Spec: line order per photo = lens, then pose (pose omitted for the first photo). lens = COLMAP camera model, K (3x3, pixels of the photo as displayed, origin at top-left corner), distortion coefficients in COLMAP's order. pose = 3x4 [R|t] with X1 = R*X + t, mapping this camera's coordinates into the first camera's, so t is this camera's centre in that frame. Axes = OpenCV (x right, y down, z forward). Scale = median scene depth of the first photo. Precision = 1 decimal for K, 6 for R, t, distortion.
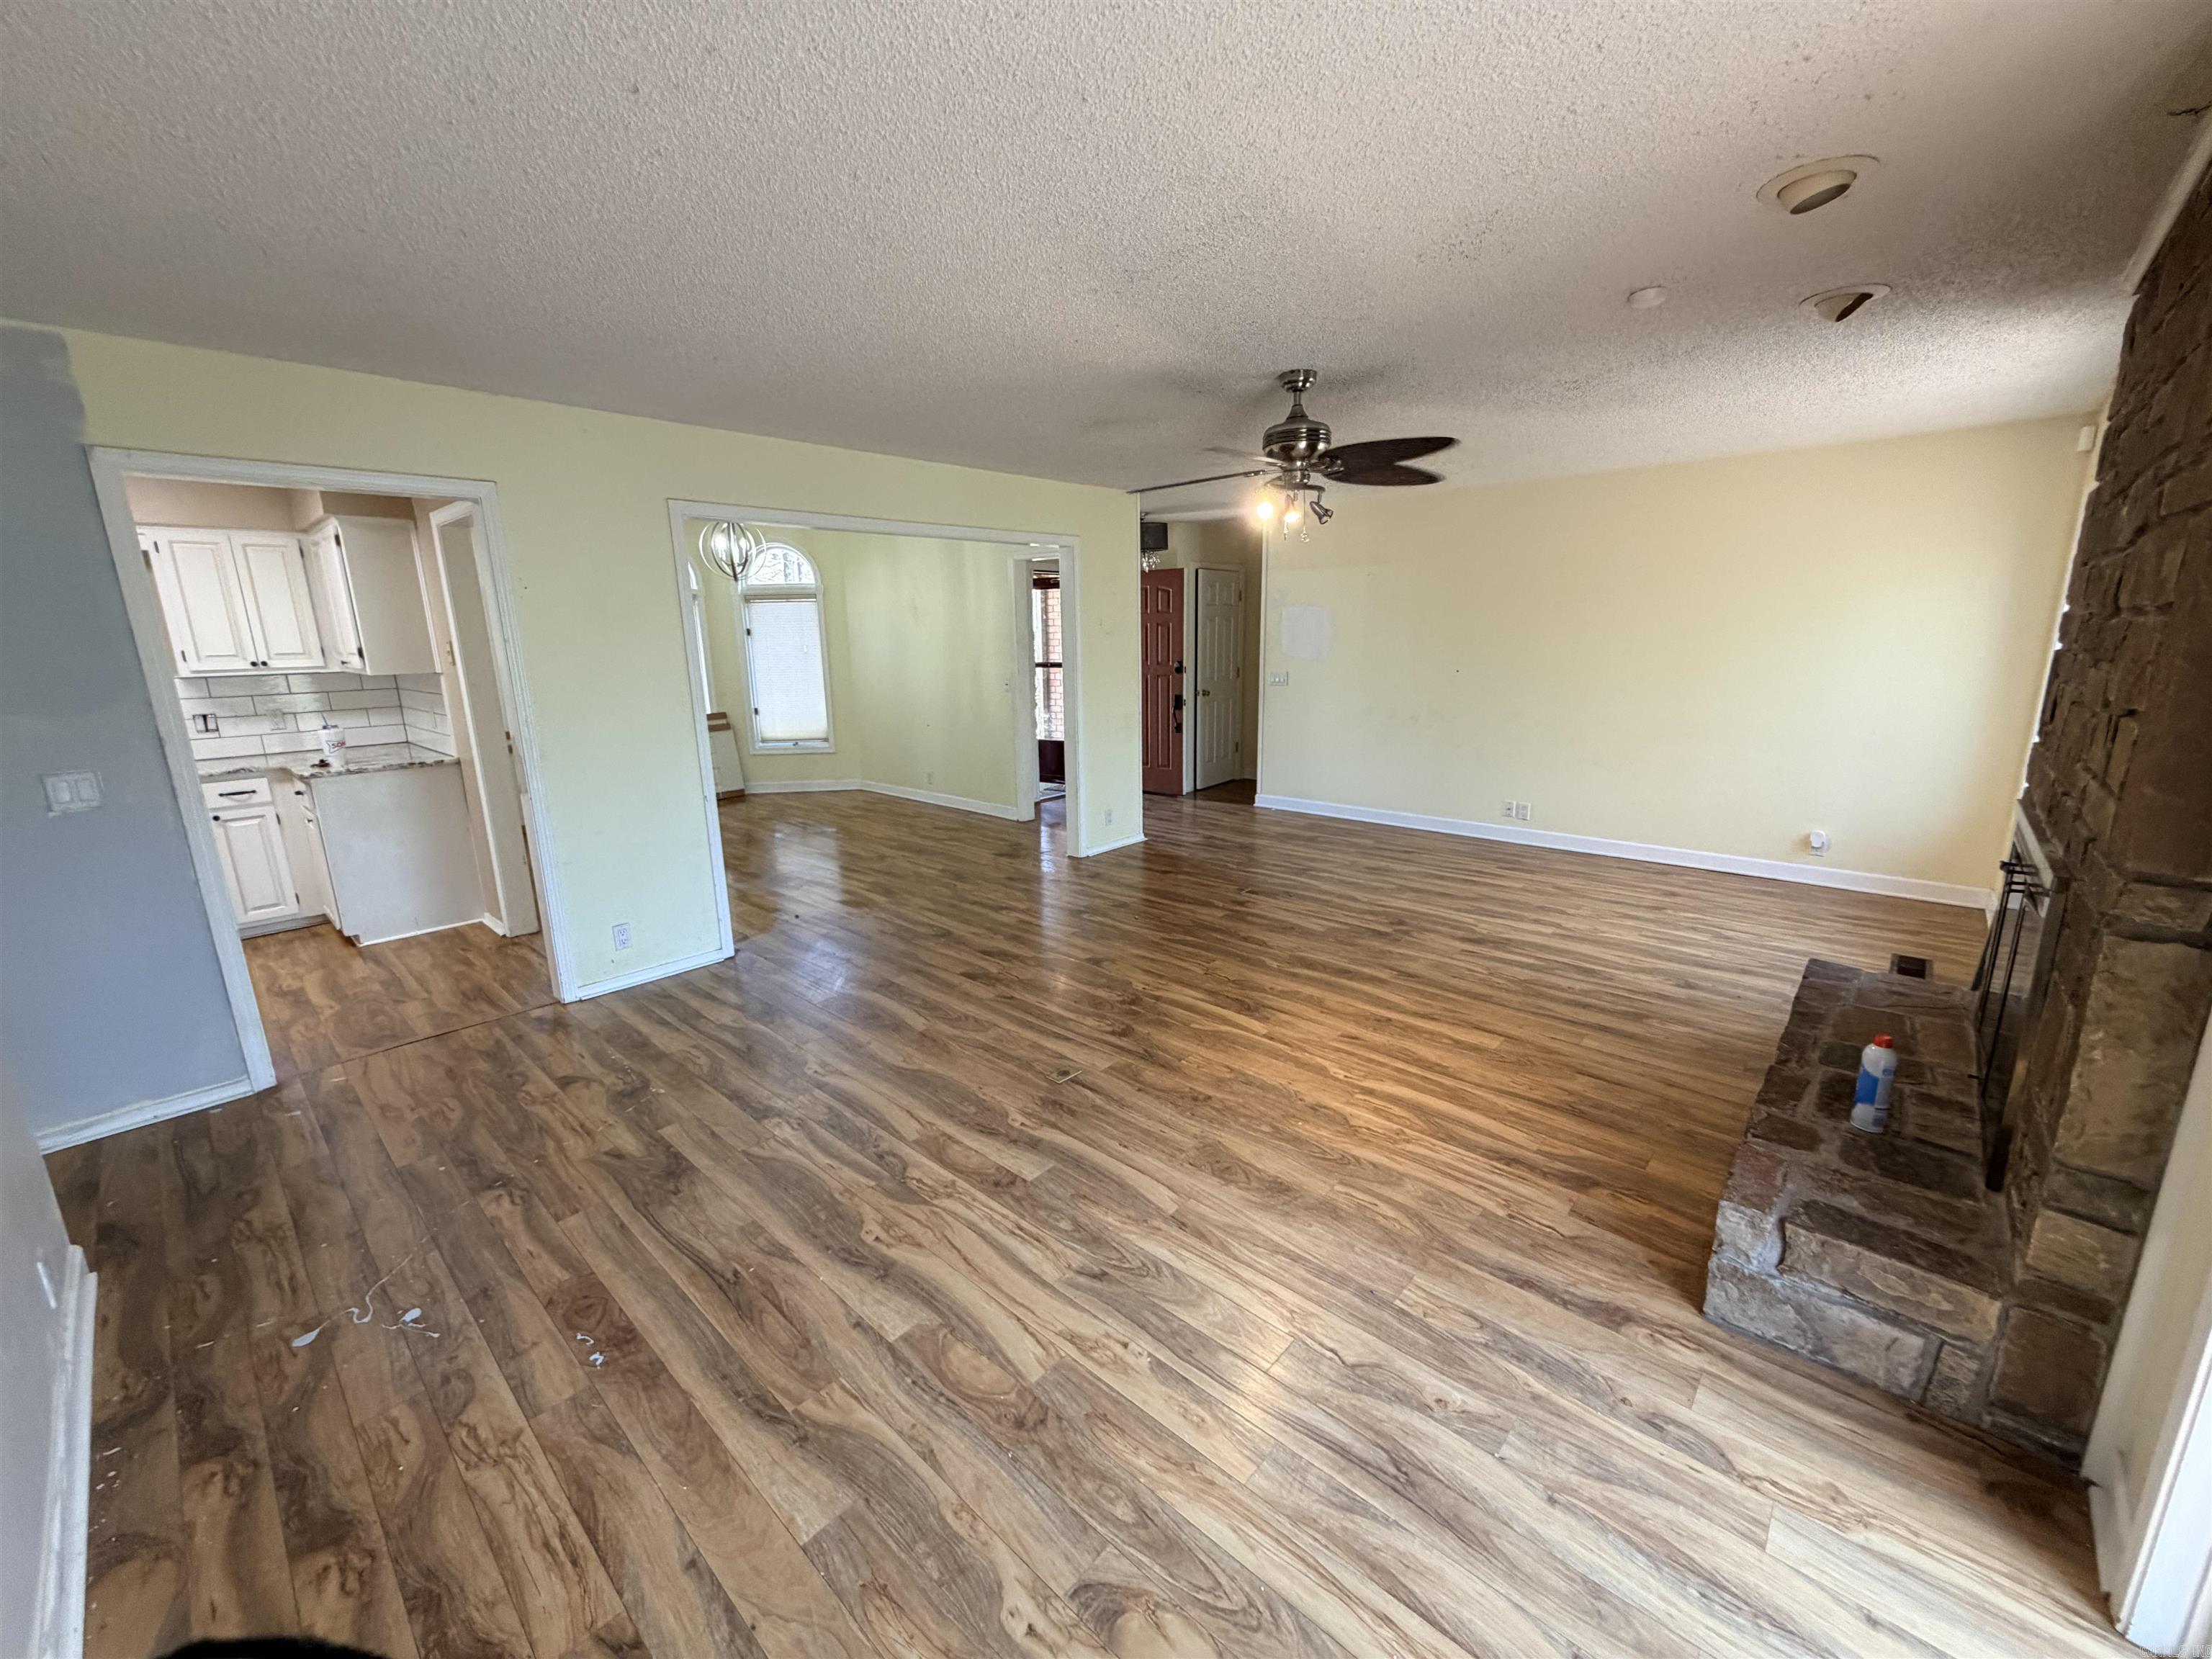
lens RADIAL K [[881.5, 0, 1099.3], [0, 881.5, 831.8], [0, 0, 1]] dist [0.001315, -0.000047]
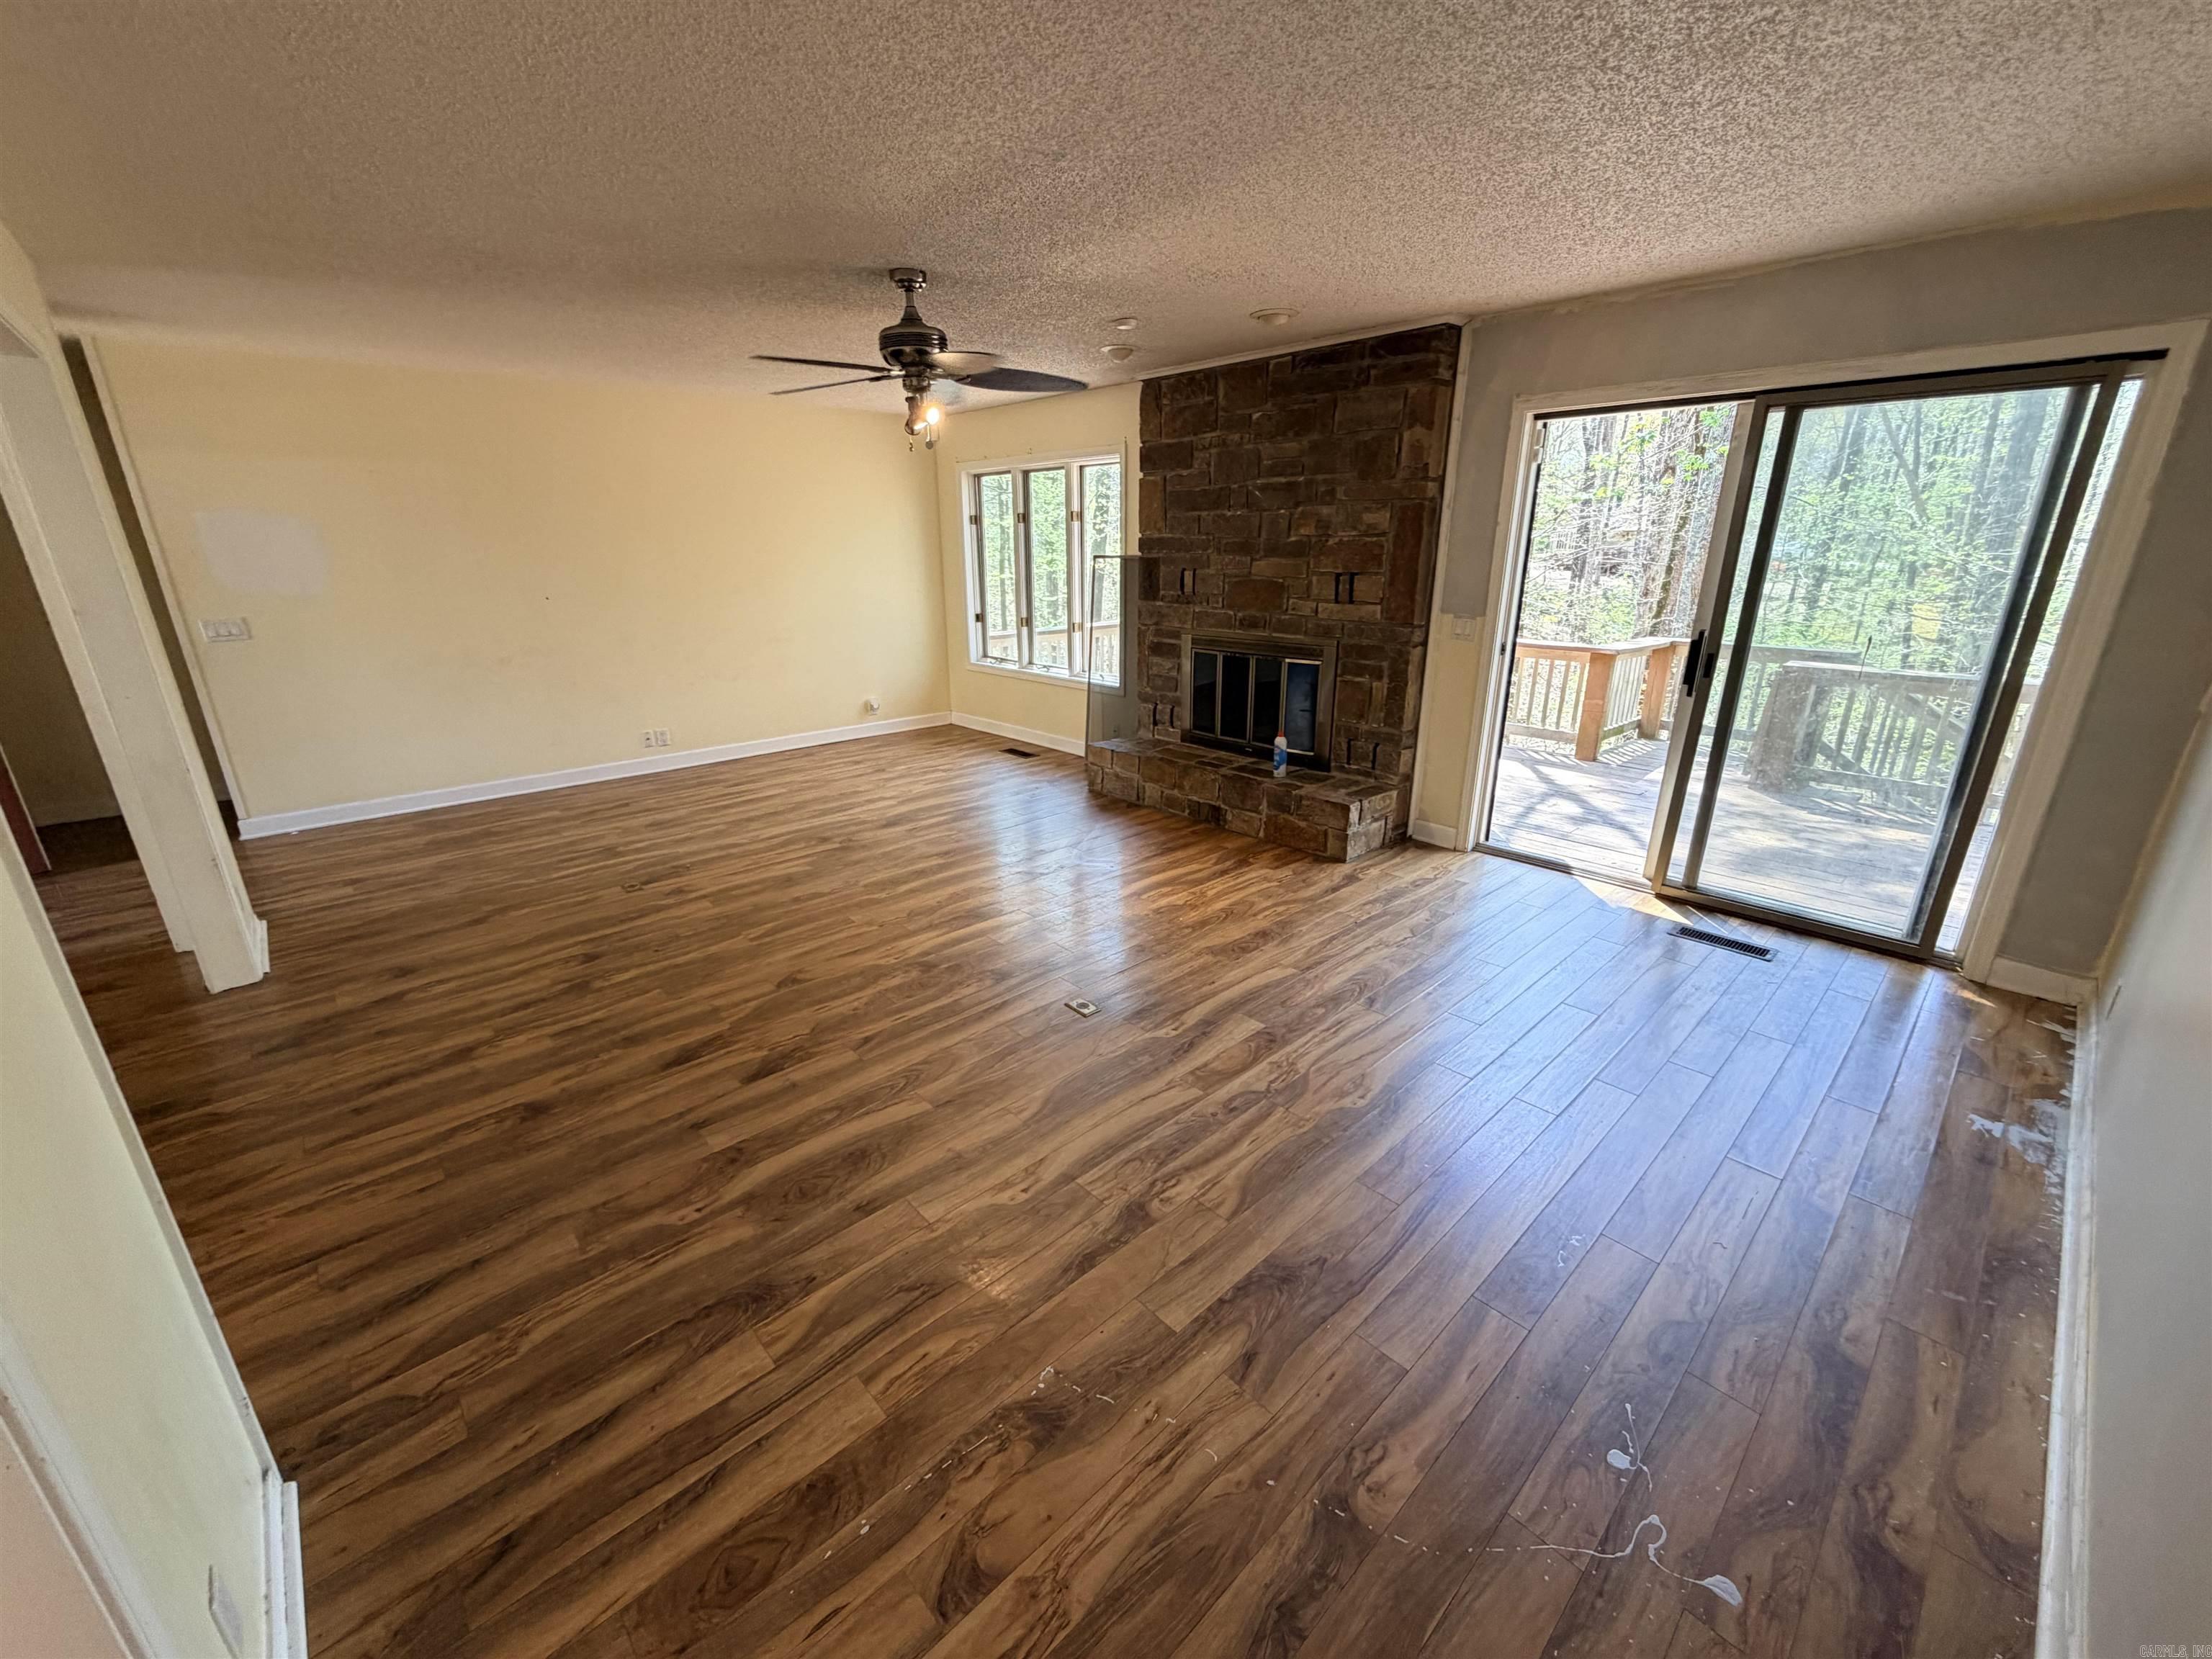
lens RADIAL K [[881.5, 0, 1099.3], [0, 881.5, 831.8], [0, 0, 1]] dist [0.001315, -0.000047]
pose [[0.080947, -0.299207, 0.950748, -0.769743], [0.229173, 0.933909, 0.274396, -0.142650], [-0.970014, 0.195675, 0.144167, 0.685638]]
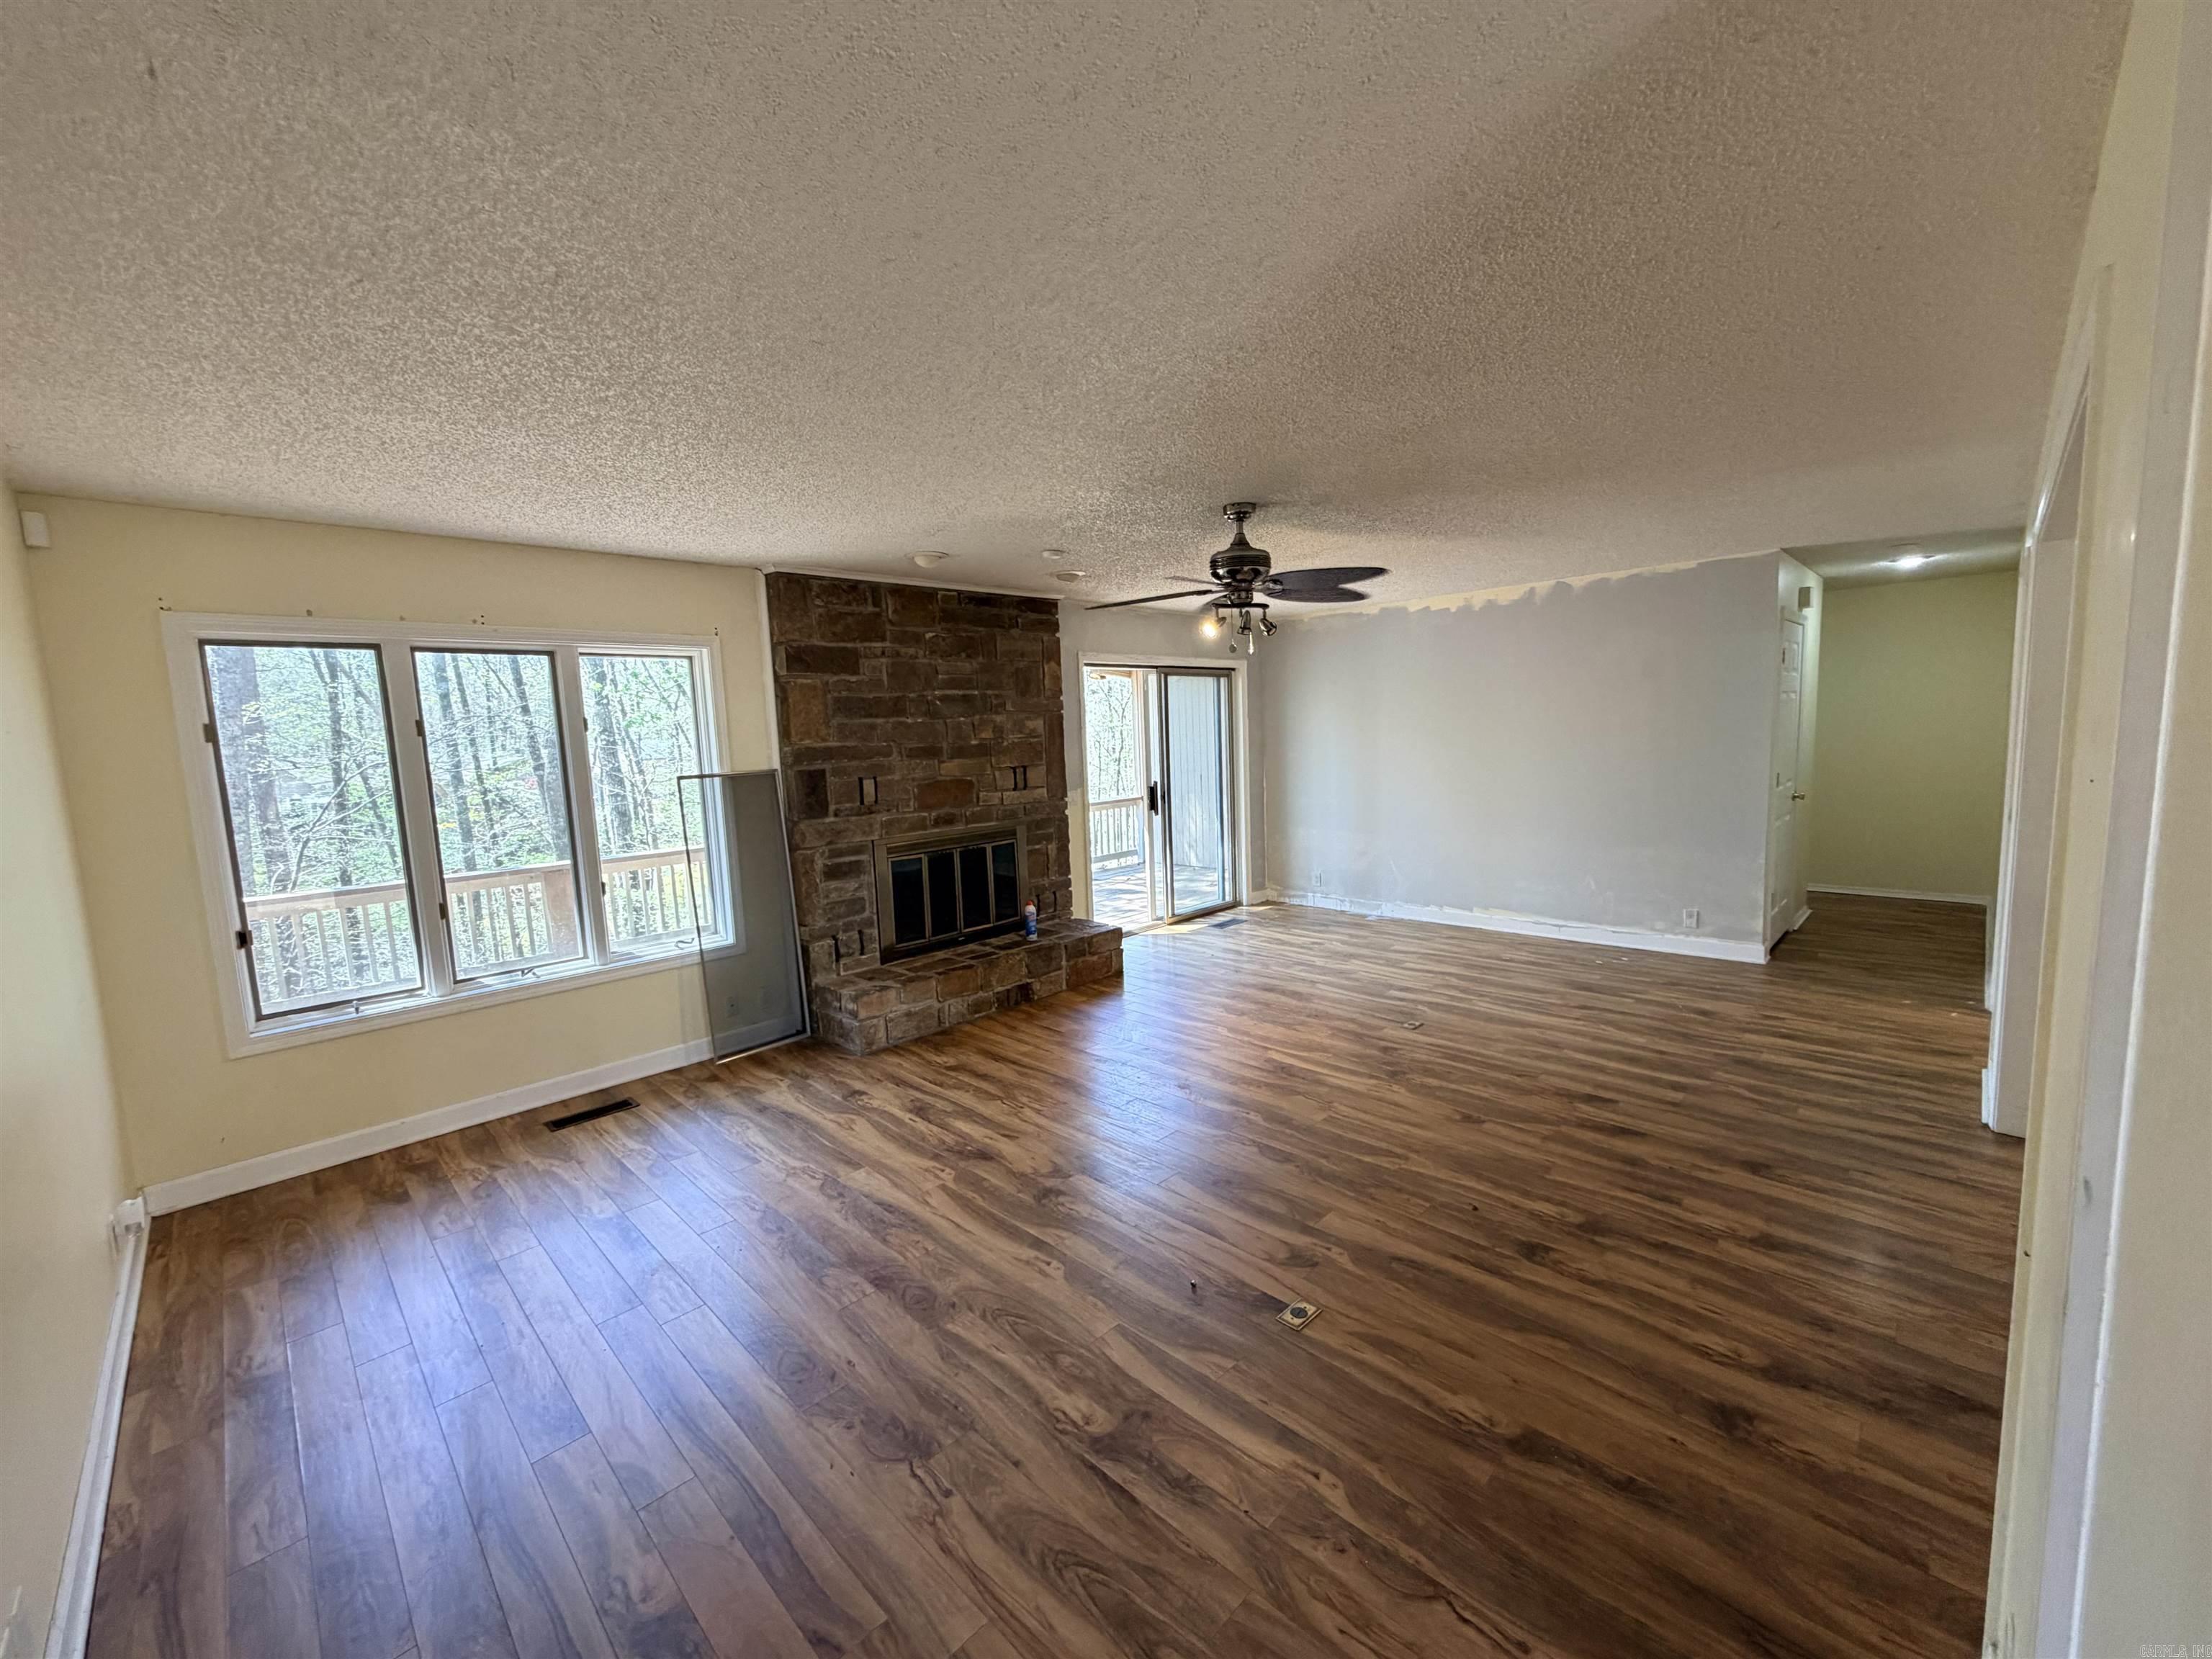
lens RADIAL K [[881.5, 0, 1099.3], [0, 881.5, 831.8], [0, 0, 1]] dist [0.001315, -0.000047]
pose [[-0.997514, 0.052146, 0.047399, 0.328232], [0.065003, 0.940631, 0.333149, -0.456197], [-0.027213, 0.335402, -0.941682, 1.929023]]
